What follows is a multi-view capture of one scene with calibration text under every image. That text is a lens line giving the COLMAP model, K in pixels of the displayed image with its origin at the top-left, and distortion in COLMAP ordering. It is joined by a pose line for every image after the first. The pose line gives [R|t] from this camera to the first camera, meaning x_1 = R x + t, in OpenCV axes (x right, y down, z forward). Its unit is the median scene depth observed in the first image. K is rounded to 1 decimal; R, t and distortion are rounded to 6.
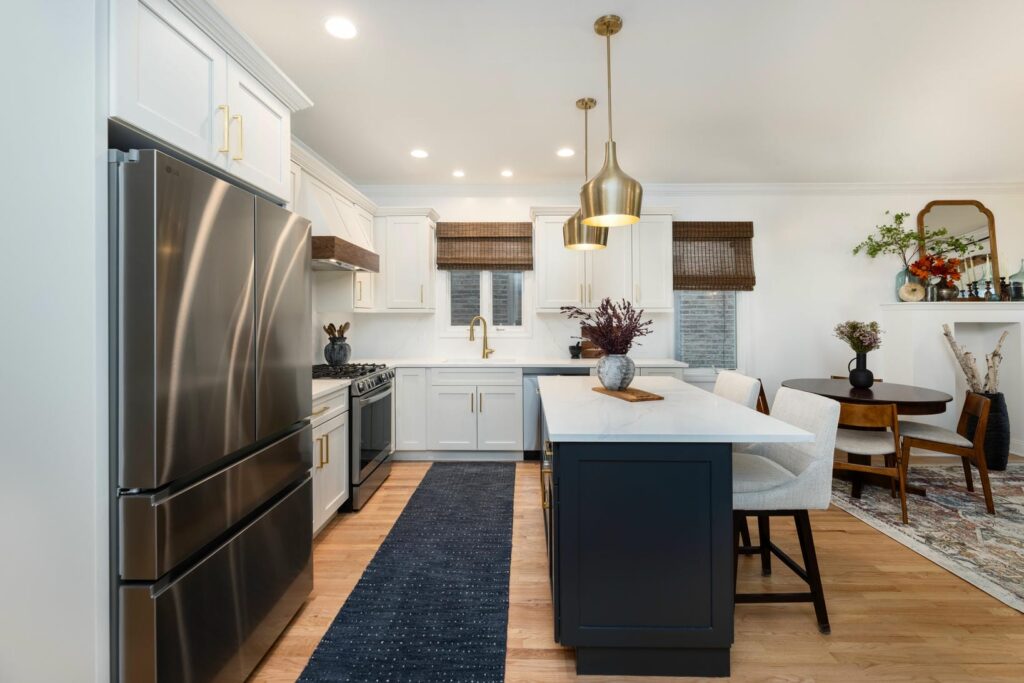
lens RADIAL K [[442.8, 0, 537.7], [0, 442.8, 320.5], [0, 0, 1]] dist [0.000824, 0.000040]
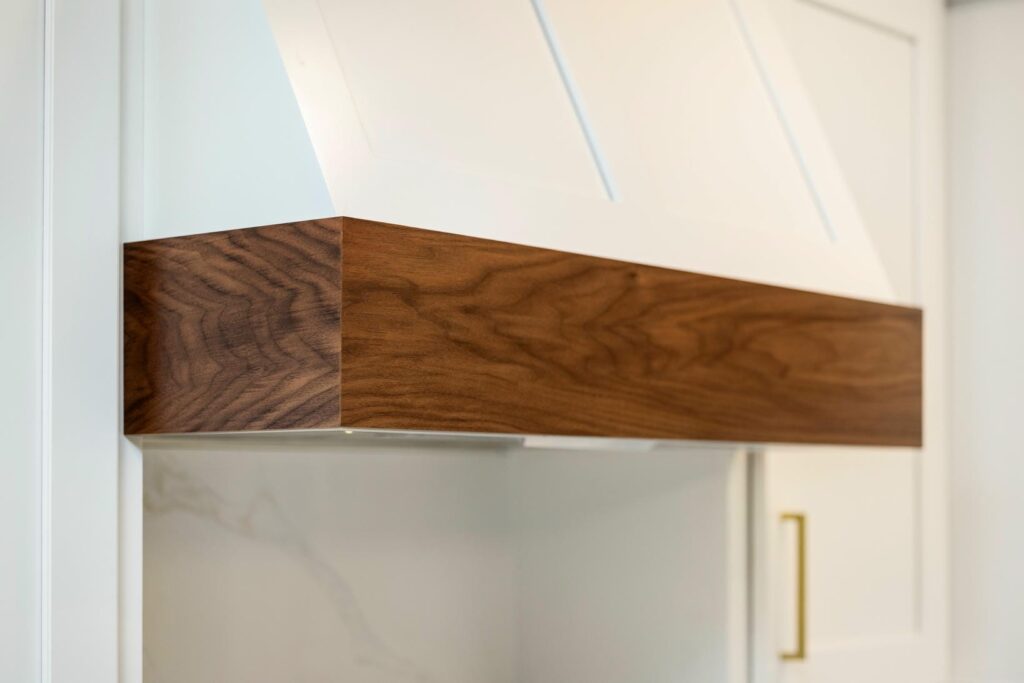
lens RADIAL K [[2076.7, 0, 512.0], [0, 2076.7, 341.5], [0, 0, 1]] dist [-0.208108, 0.207277]
pose [[0.772371, -0.048365, -0.633328, -0.075868], [-0.002732, 0.996835, -0.079457, -0.083279], [0.635166, 0.063101, 0.769794, 0.444031]]
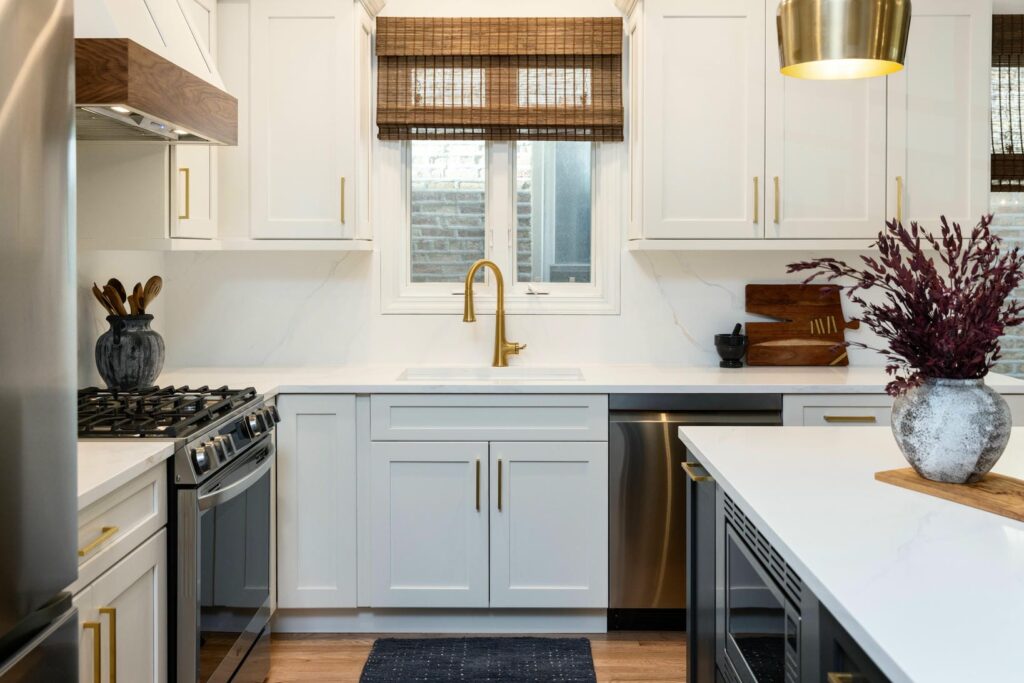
lens RADIAL K [[980.6, 0, 545.8], [0, 980.6, 270.2], [0, 0, 1]] dist [-0.003591, -0.008140]
pose [[0.999996, -0.000148, -0.002844, -0.084077], [0.000173, 0.999961, 0.008842, -0.008052], [0.002842, -0.008843, 0.999957, 0.149037]]
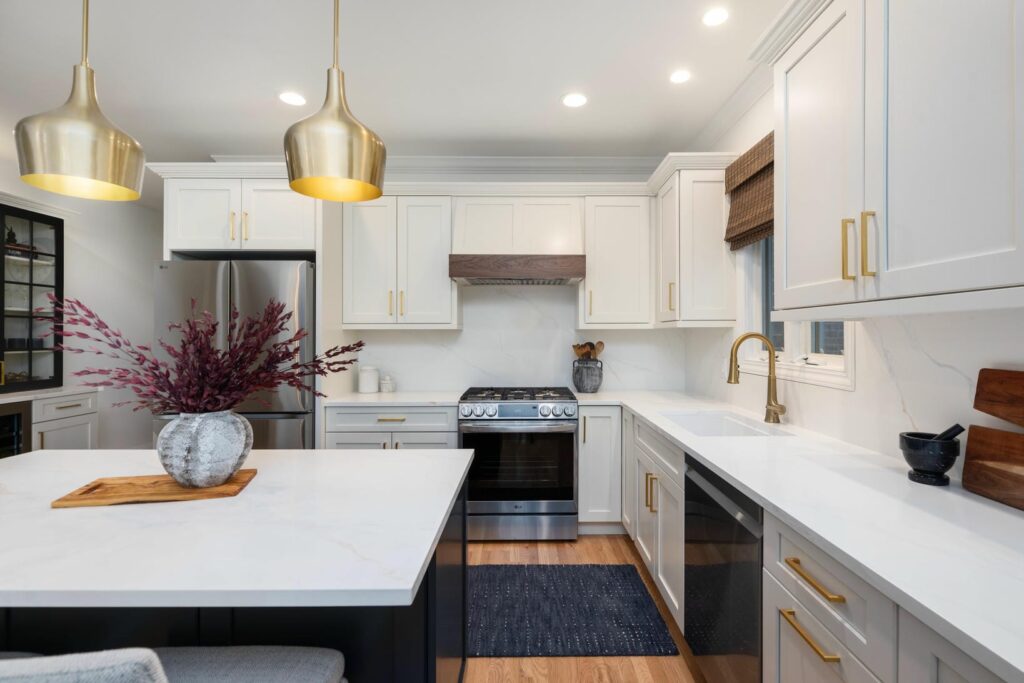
lens RADIAL K [[459.7, 0, 530.9], [0, 459.7, 338.9], [0, 0, 1]] dist [-0.000088, -0.000122]
pose [[-0.019231, 0.005580, -0.999799, 0.398256], [-0.007150, 0.999958, 0.005718, -0.003472], [0.999789, 0.007258, -0.019191, 0.830614]]
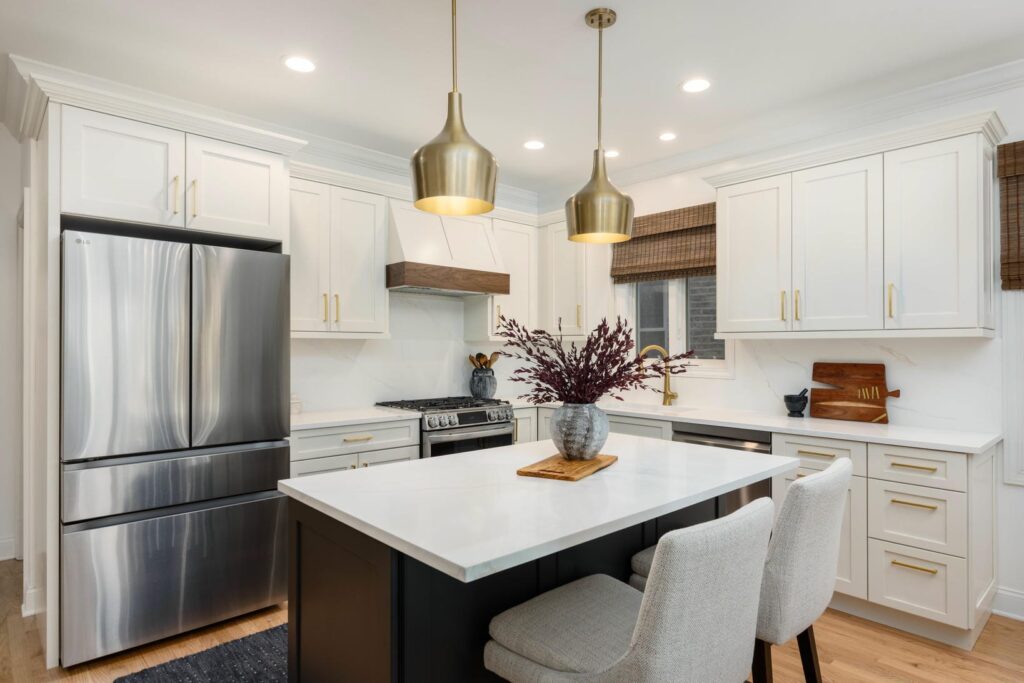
lens RADIAL K [[587.2, 0, 535.5], [0, 587.2, 343.1], [0, 0, 1]] dist [-0.003883, -0.001526]
pose [[0.684406, -0.003296, -0.729093, 0.460276], [-0.009092, 0.999873, -0.013054, 0.001096], [0.729044, 0.015563, 0.684290, 0.232961]]
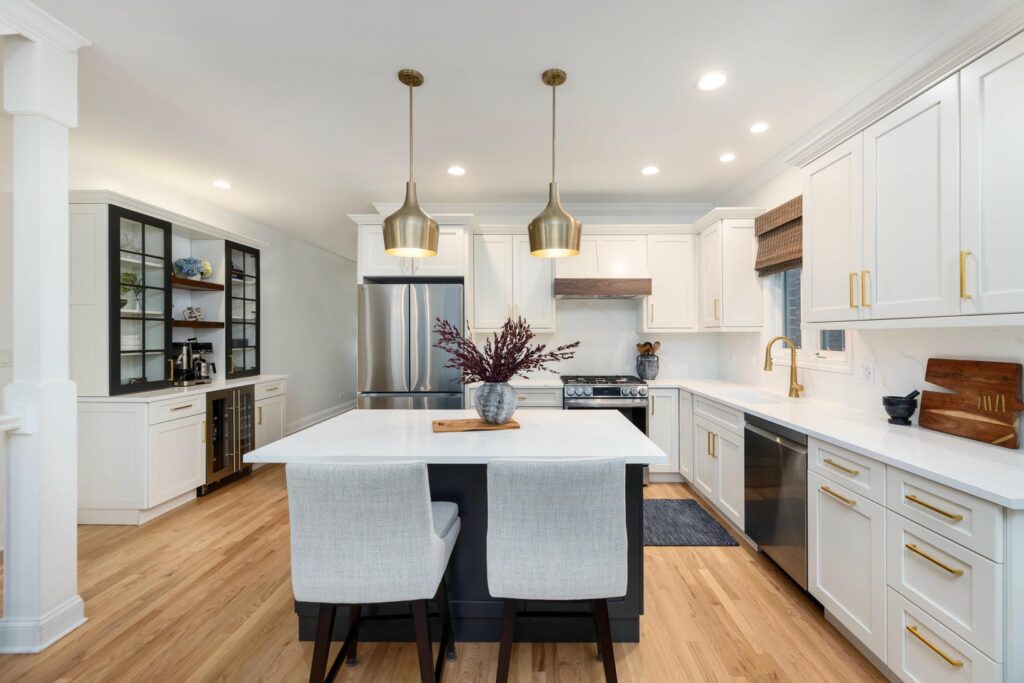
lens RADIAL K [[419.7, 0, 542.3], [0, 419.7, 334.1], [0, 0, 1]] dist [-0.001175, -0.000186]
pose [[-0.011824, -0.002886, -0.999926, 0.602947], [-0.008656, 0.999959, -0.002784, -0.008049], [0.999893, 0.008622, -0.011849, 0.660619]]
